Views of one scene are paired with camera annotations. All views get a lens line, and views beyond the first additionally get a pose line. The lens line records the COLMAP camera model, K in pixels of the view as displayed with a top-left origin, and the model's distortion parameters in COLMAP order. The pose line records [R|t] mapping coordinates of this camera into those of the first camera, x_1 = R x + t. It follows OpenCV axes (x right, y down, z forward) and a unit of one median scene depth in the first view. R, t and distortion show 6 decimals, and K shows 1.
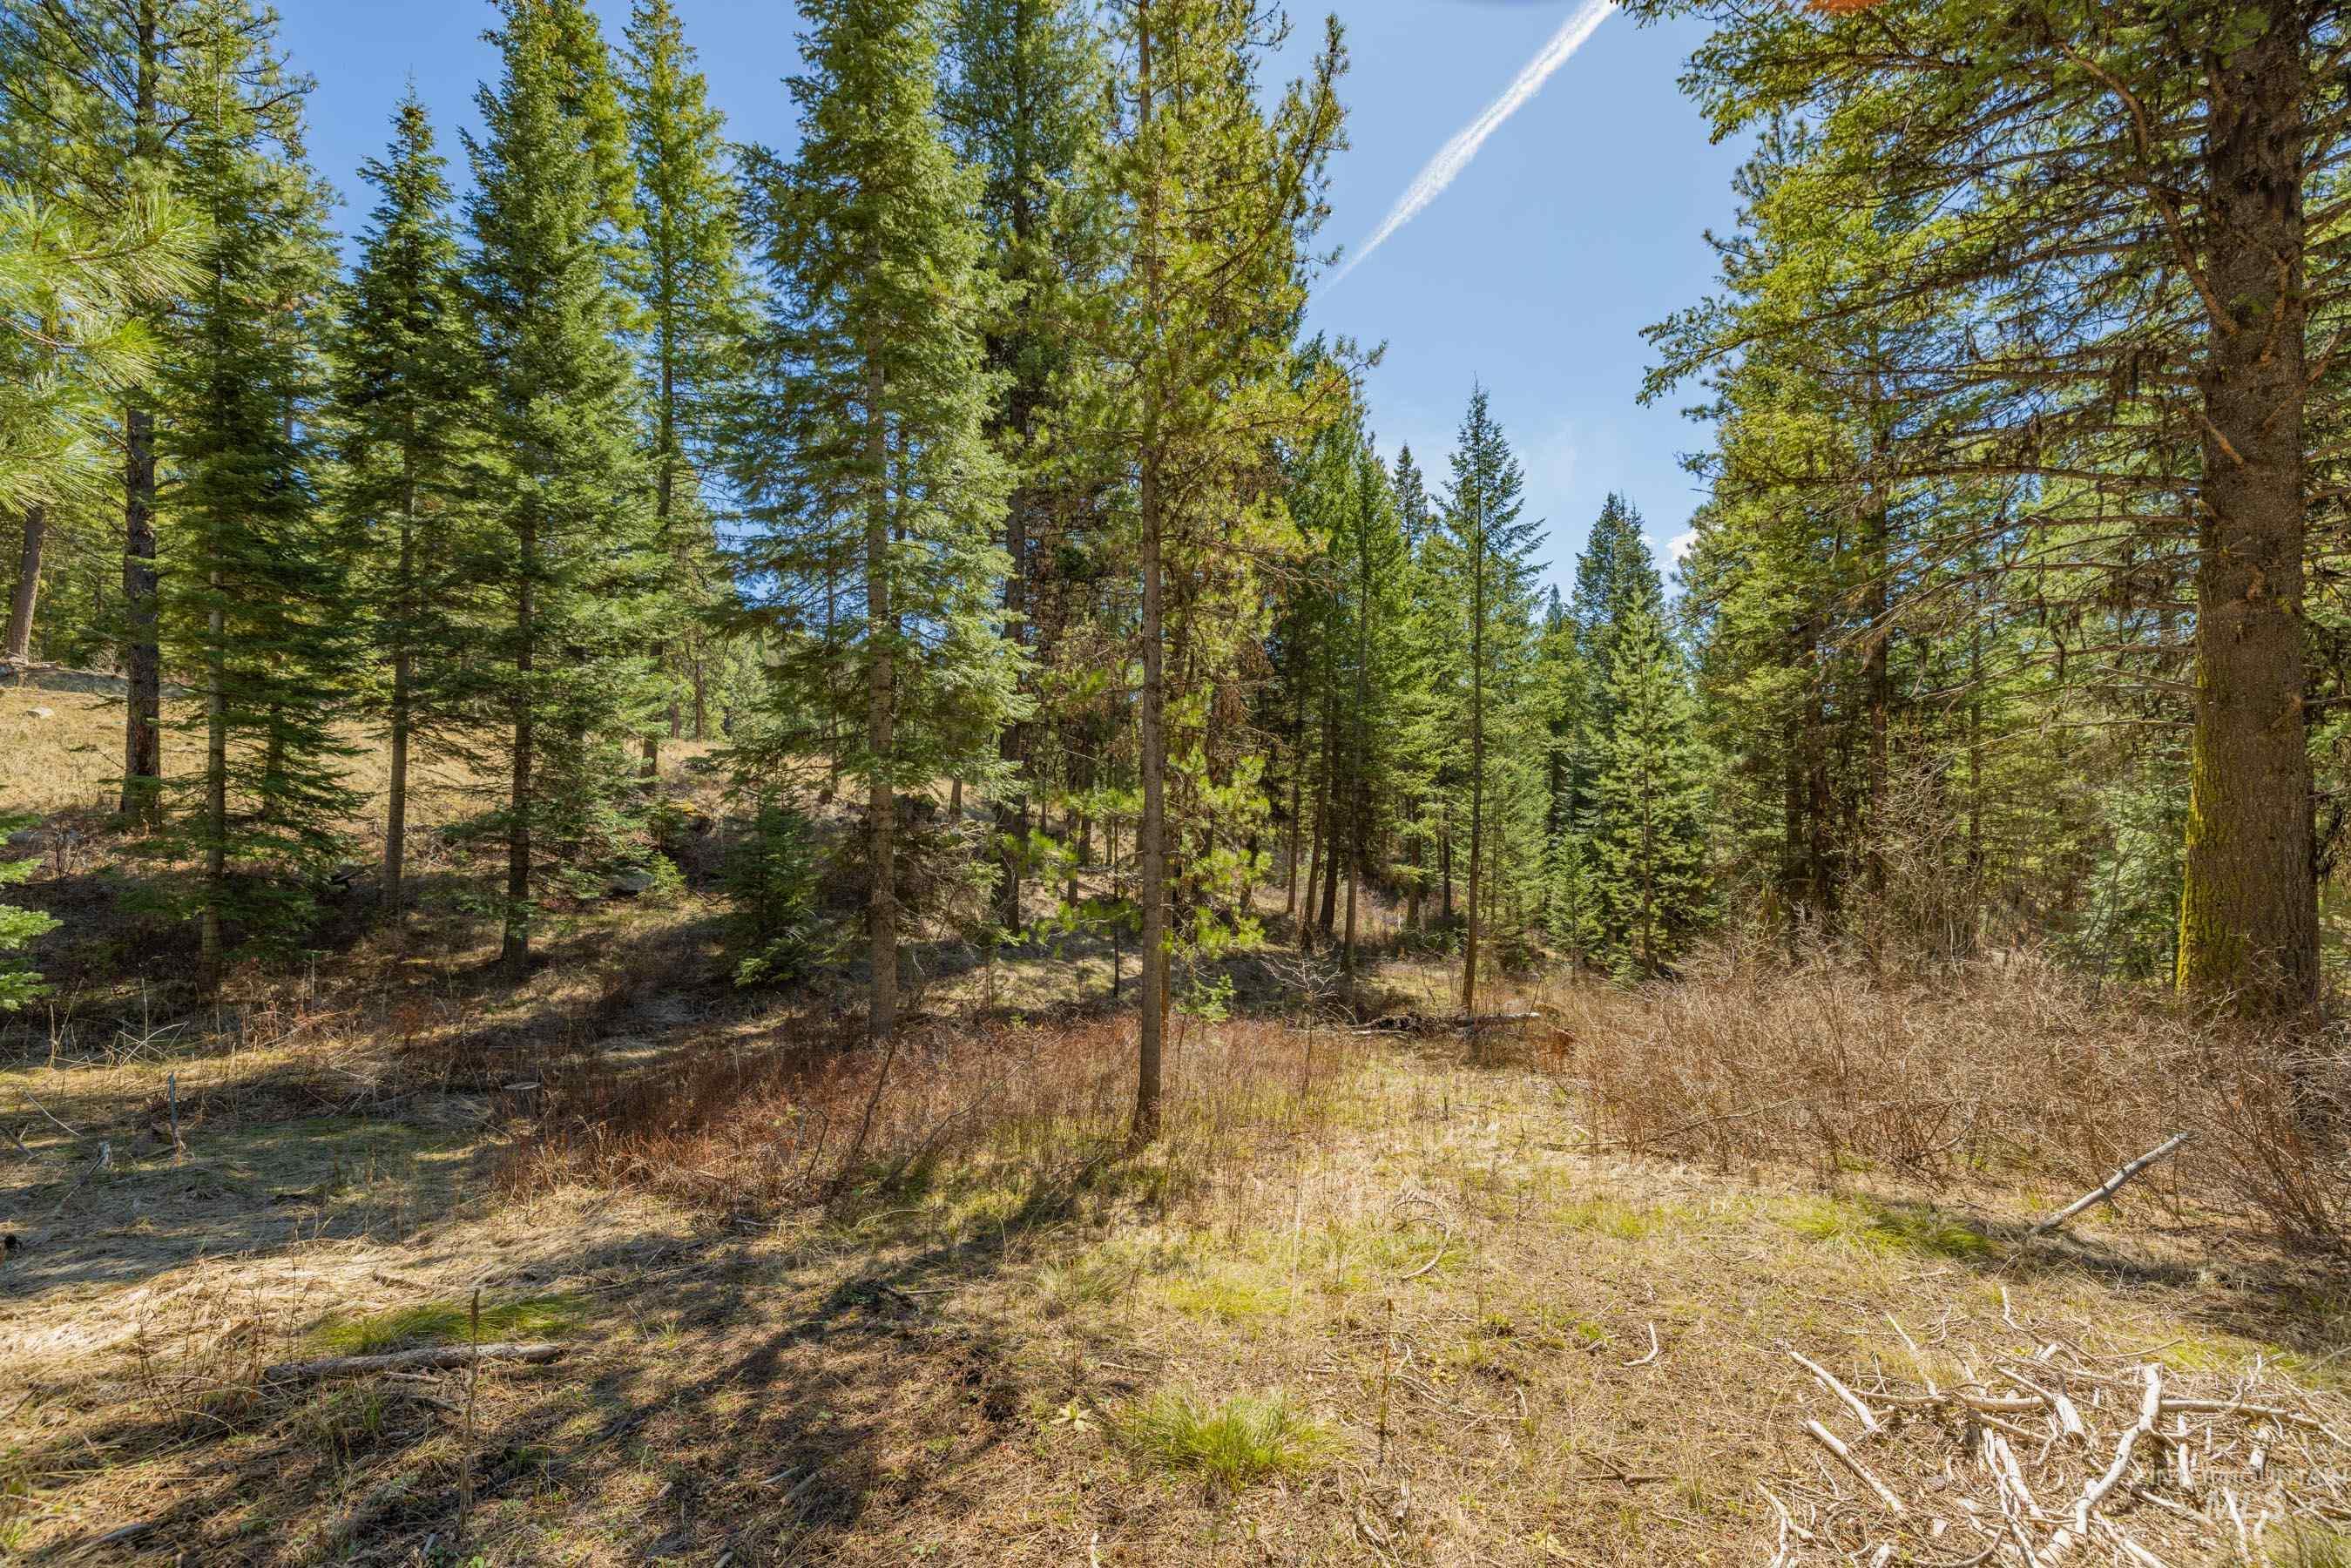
lens RADIAL K [[1025.3, 0, 1174.7], [0, 1025.3, 771.0], [0, 0, 1]] dist [0.000767, 0.000114]
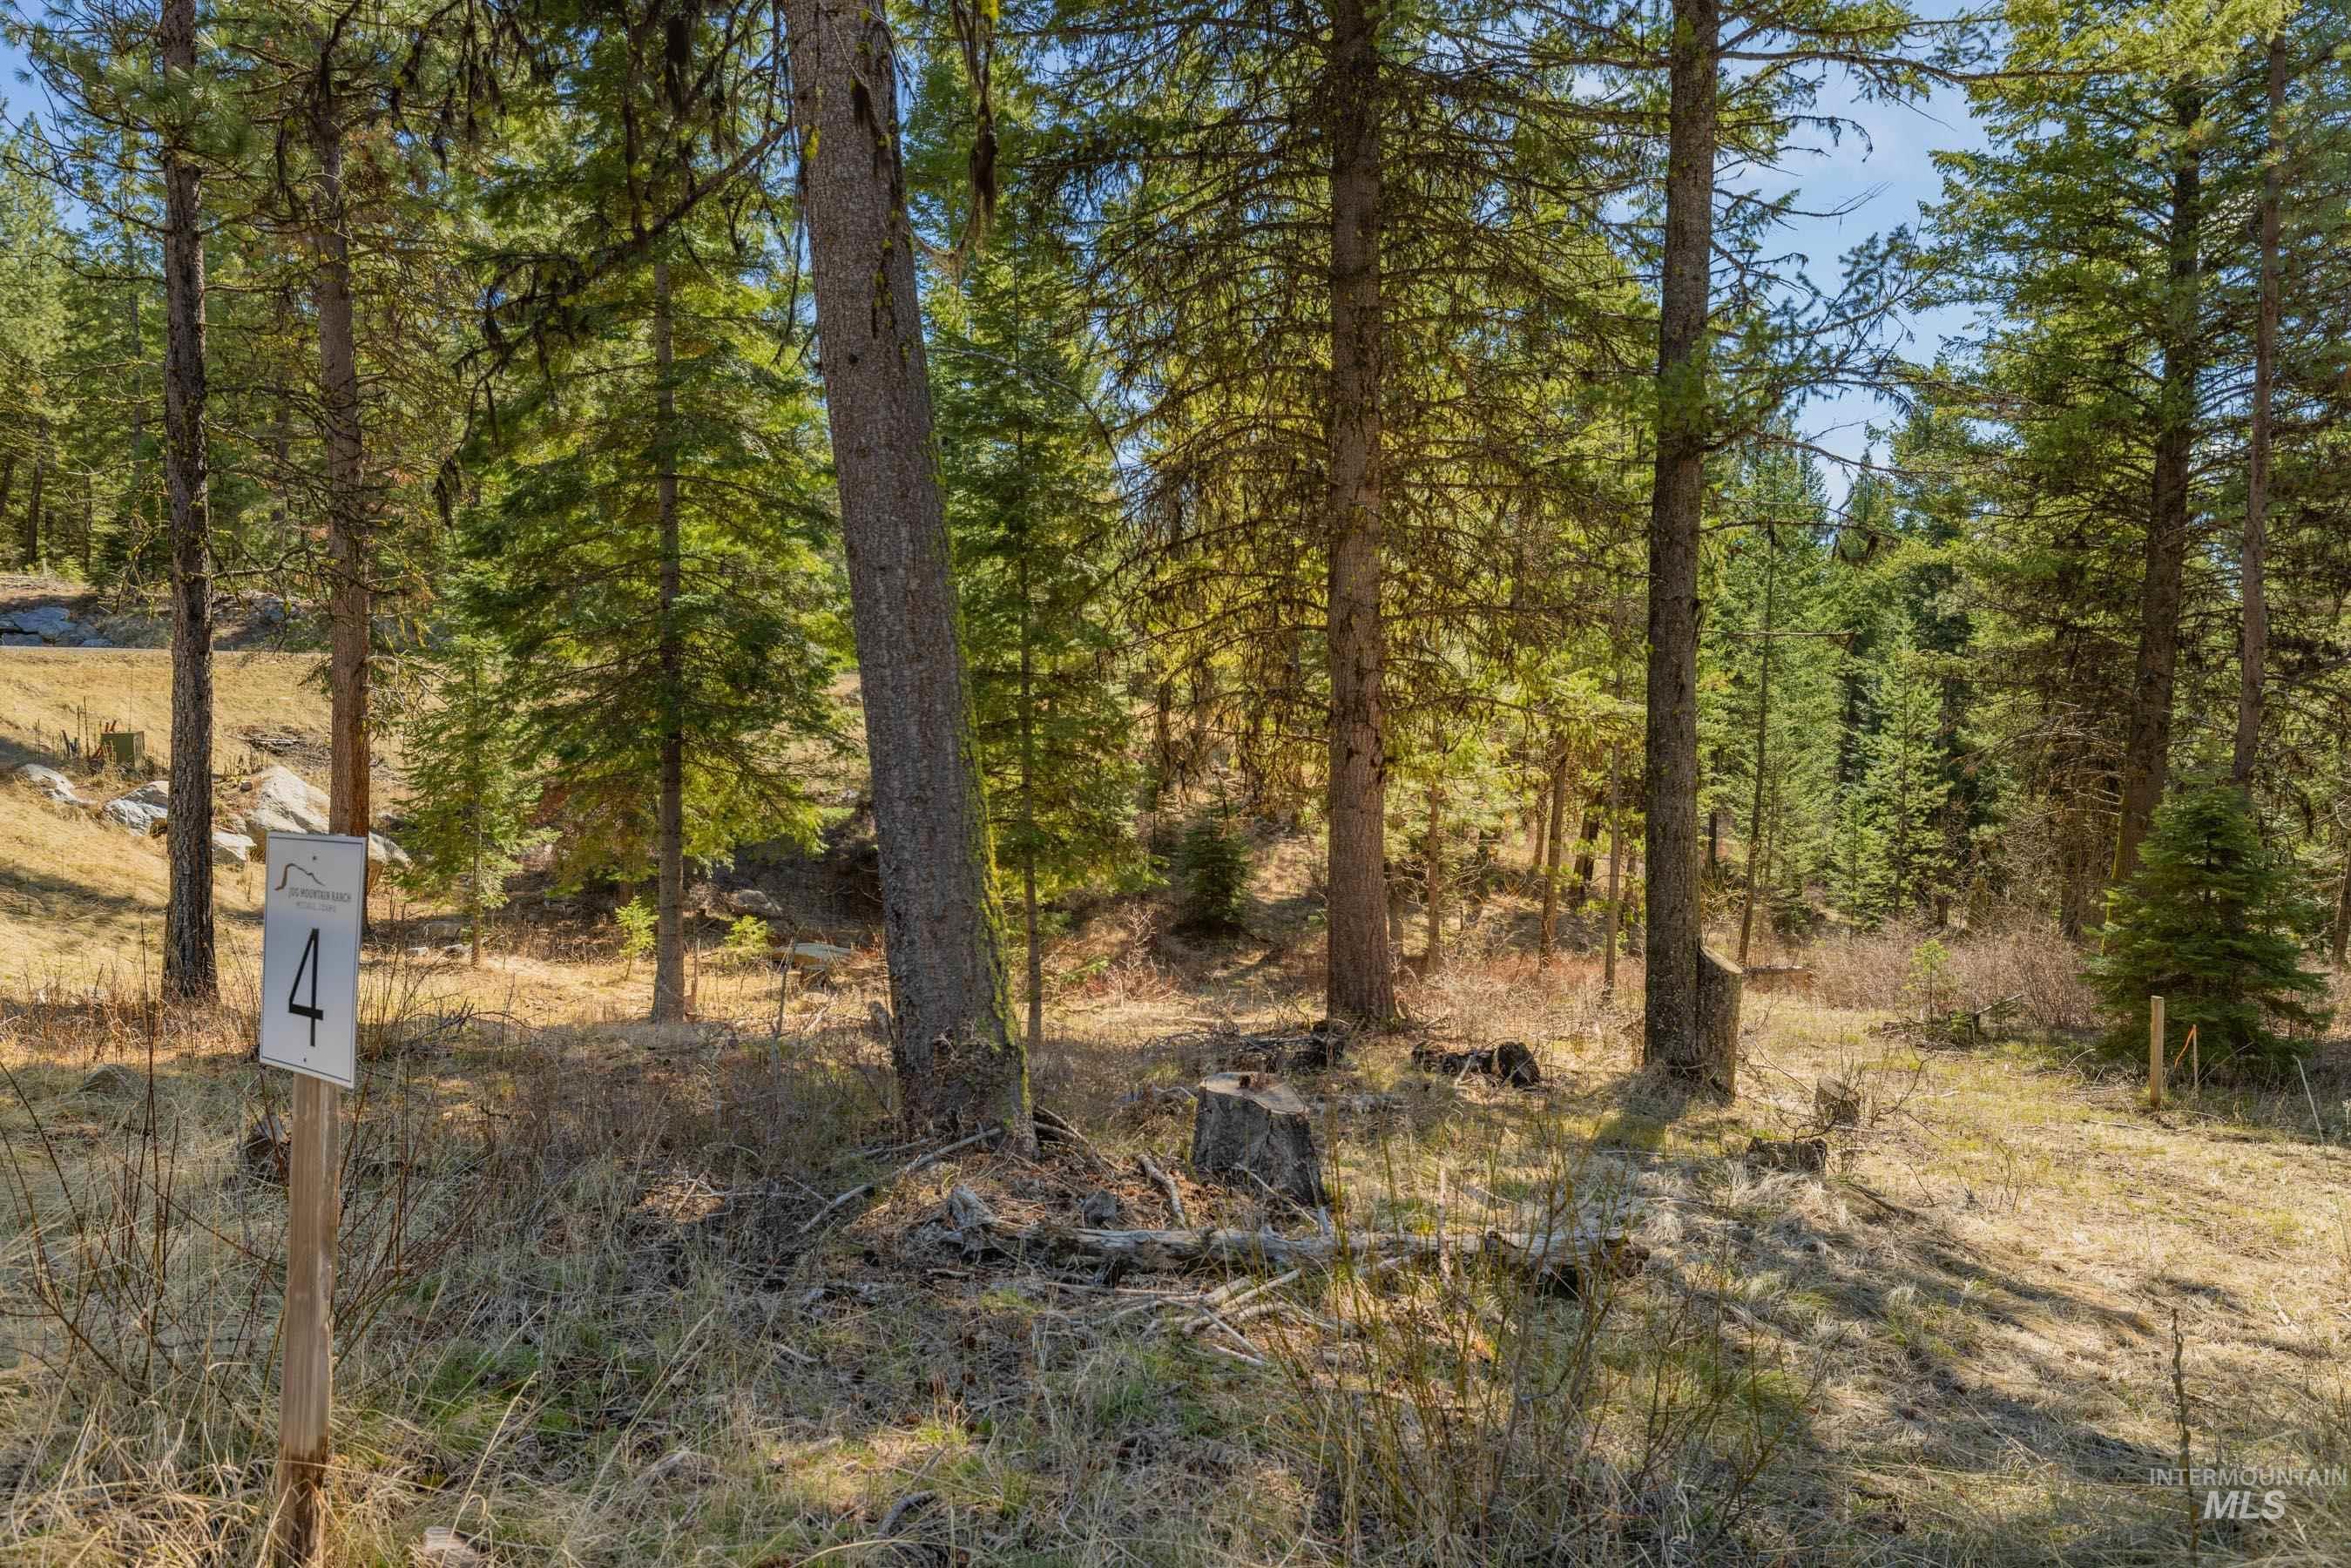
lens RADIAL K [[1600.7, 0, 1174.9], [0, 1600.7, 740.7], [0, 0, 1]] dist [-0.003521, -0.001442]
pose [[0.998317, 0.018939, -0.054817, -0.282533], [-0.014508, 0.996680, 0.080122, -0.168359], [0.056152, -0.079191, 0.995277, -0.885162]]
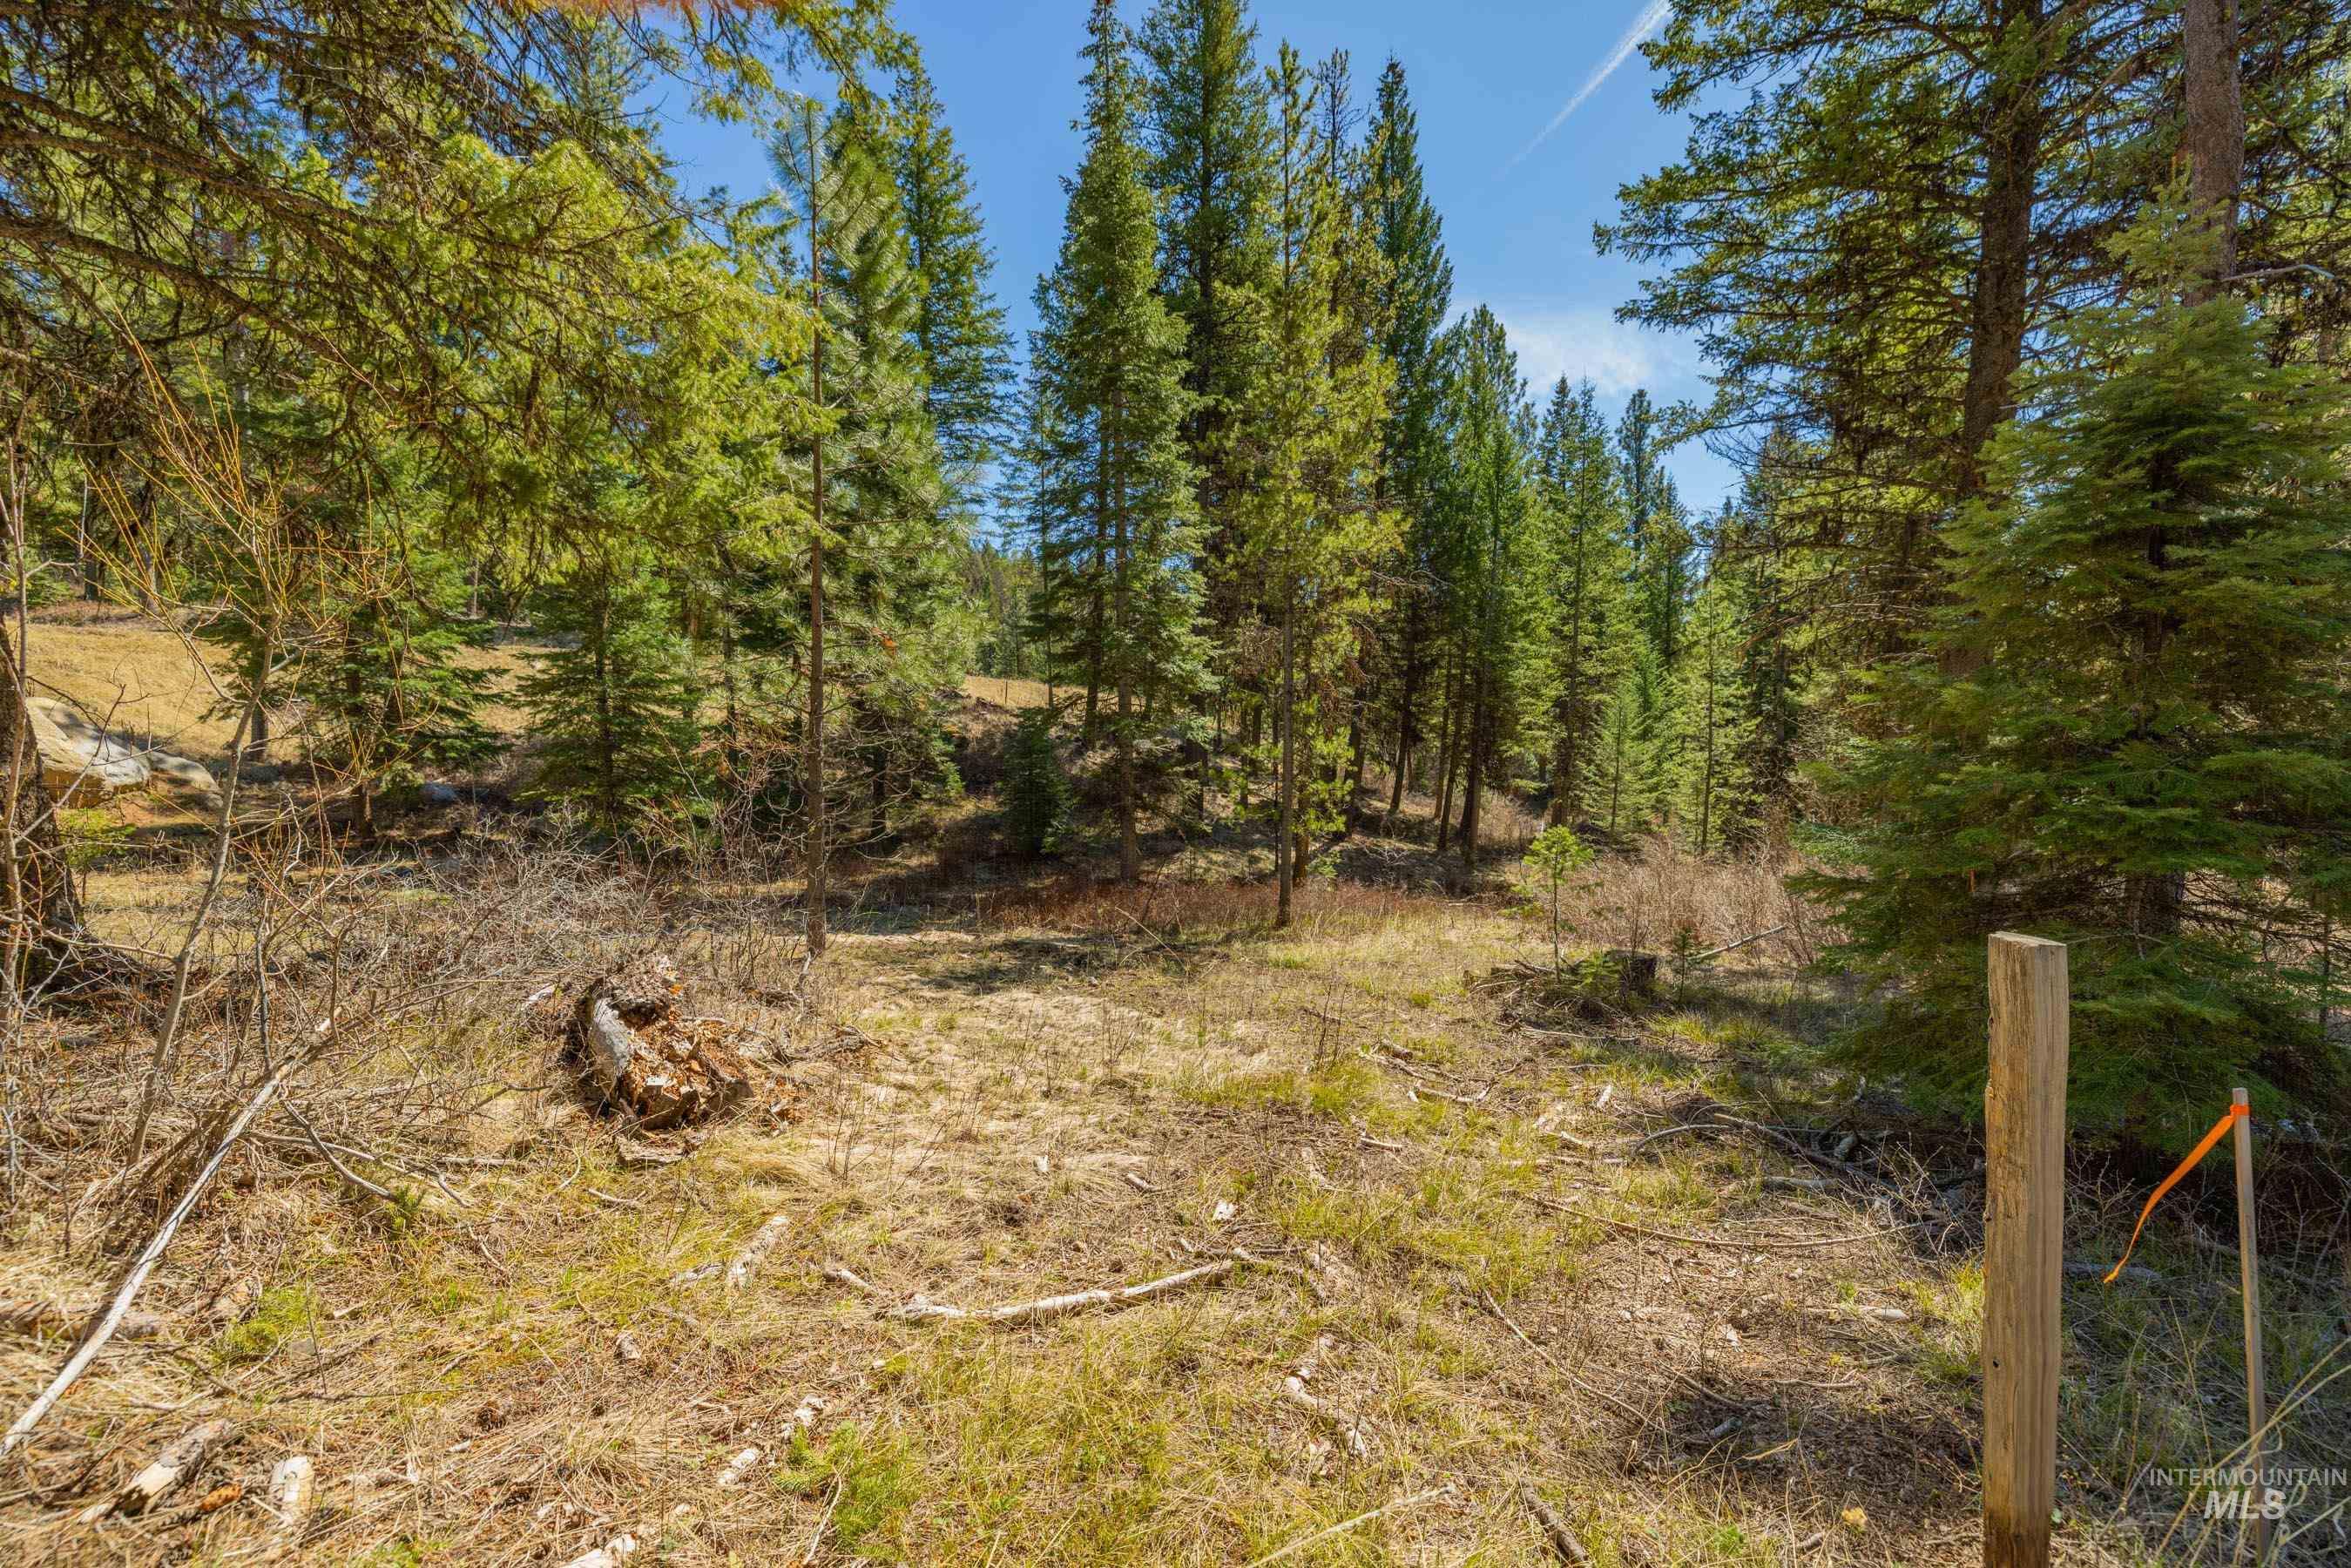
lens RADIAL K [[1025.3, 0, 1174.7], [0, 1025.3, 771.0], [0, 0, 1]] dist [0.000767, 0.000114]
pose [[0.986145, 0.009641, -0.165605, 0.030106], [0.005687, 0.995758, 0.091835, -0.039586], [0.165788, -0.091505, 0.981907, -0.311190]]
